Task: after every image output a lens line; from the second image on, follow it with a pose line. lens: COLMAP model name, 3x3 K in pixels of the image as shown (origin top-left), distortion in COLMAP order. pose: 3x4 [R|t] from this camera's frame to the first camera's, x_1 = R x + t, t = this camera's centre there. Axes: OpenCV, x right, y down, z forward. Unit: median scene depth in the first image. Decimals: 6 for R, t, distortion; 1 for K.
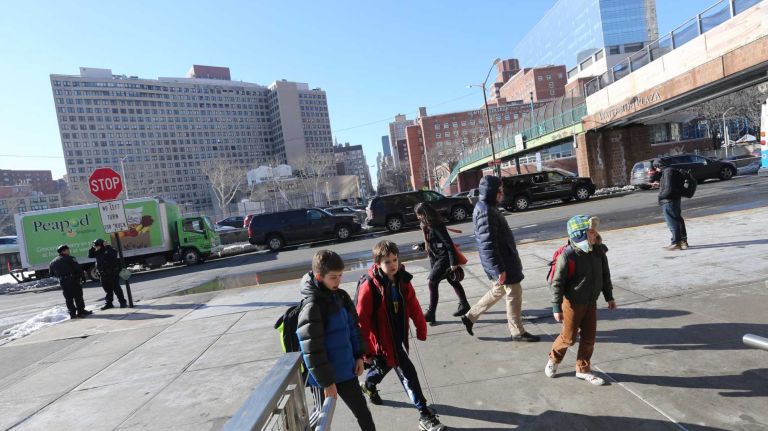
lens RADIAL K [[342.1, 0, 384.0], [0, 342.1, 215.5], [0, 0, 1]] dist [-0.024113, 0.001275]
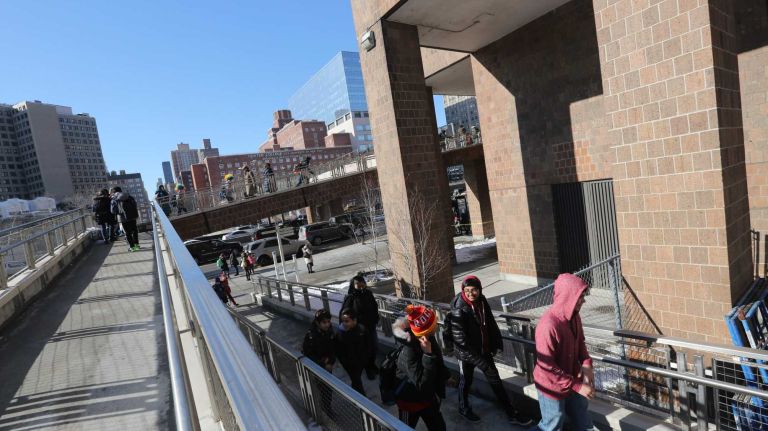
lens RADIAL K [[342.1, 0, 384.0], [0, 342.1, 215.5], [0, 0, 1]] dist [-0.024113, 0.001275]
pose [[0.831752, -0.027593, 0.554461, -0.027210], [0.050353, 0.998397, -0.025850, -0.025833], [-0.552858, 0.049419, 0.831808, -0.230061]]
